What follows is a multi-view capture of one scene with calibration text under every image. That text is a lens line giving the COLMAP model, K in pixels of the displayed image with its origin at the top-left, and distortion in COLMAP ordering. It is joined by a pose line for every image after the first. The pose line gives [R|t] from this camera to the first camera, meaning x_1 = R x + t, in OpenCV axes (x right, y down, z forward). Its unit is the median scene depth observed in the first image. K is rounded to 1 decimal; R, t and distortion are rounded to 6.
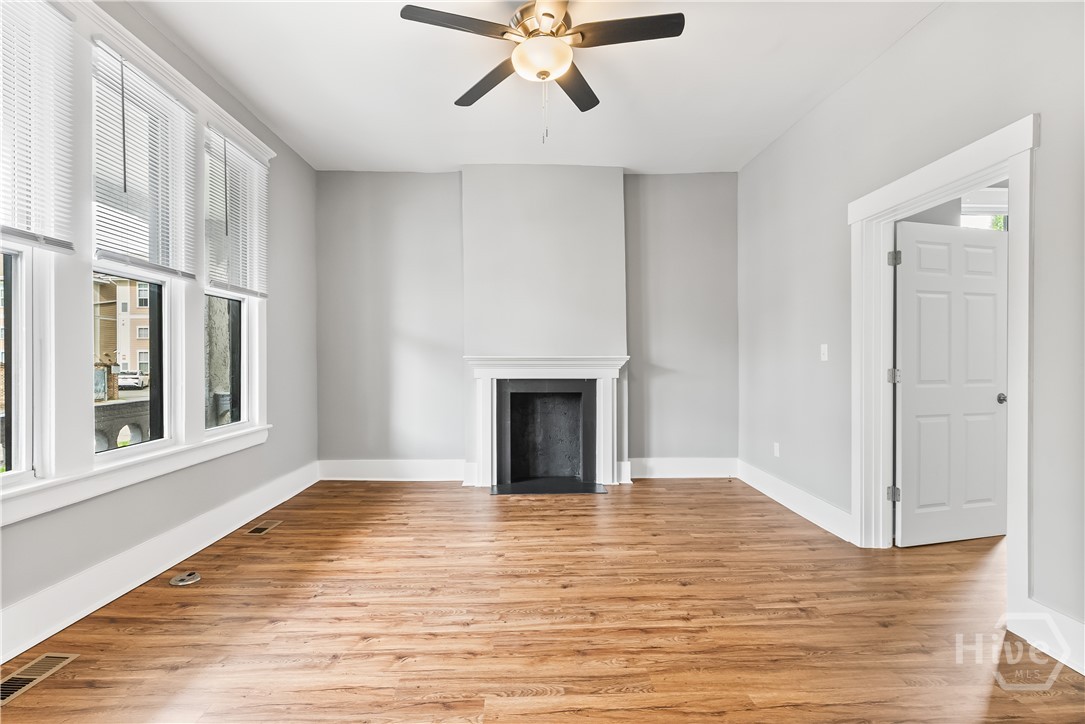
lens RADIAL K [[487.6, 0, 542.2], [0, 487.6, 362.3], [0, 0, 1]] dist [-0.010234, 0.001857]
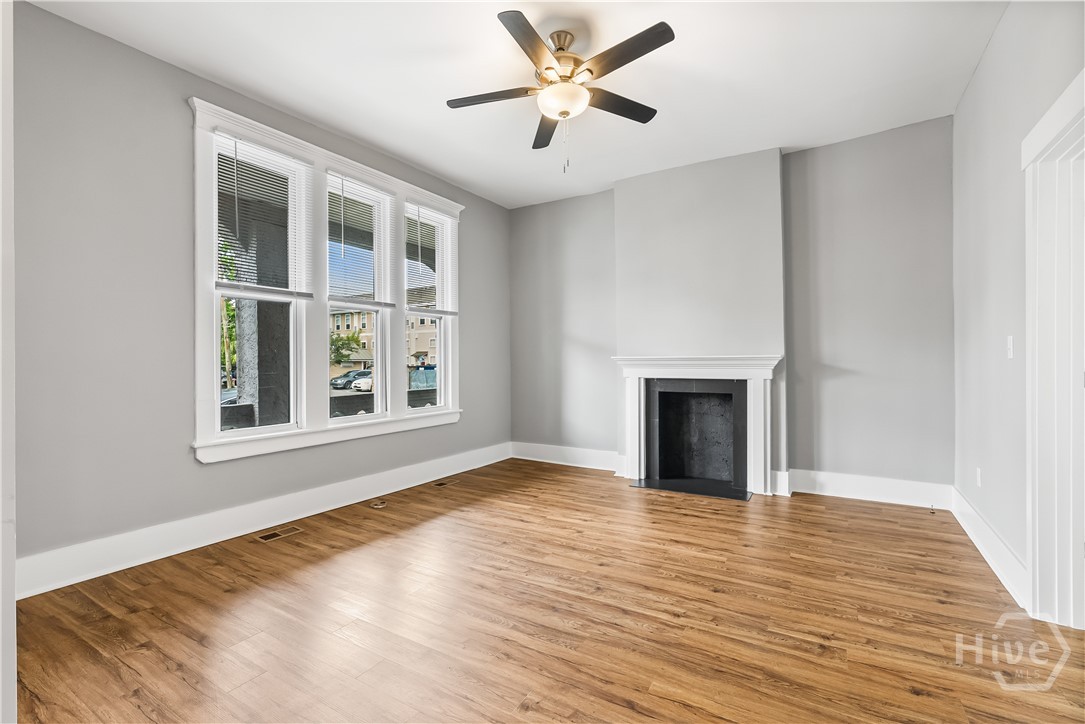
lens RADIAL K [[487.6, 0, 544.2], [0, 487.6, 362.1], [0, 0, 1]] dist [-0.010234, 0.001857]
pose [[0.834586, -0.004402, -0.550861, 0.406670], [0.002952, 0.999989, -0.003519, 0.003339], [0.550870, 0.001310, 0.834590, 0.003750]]
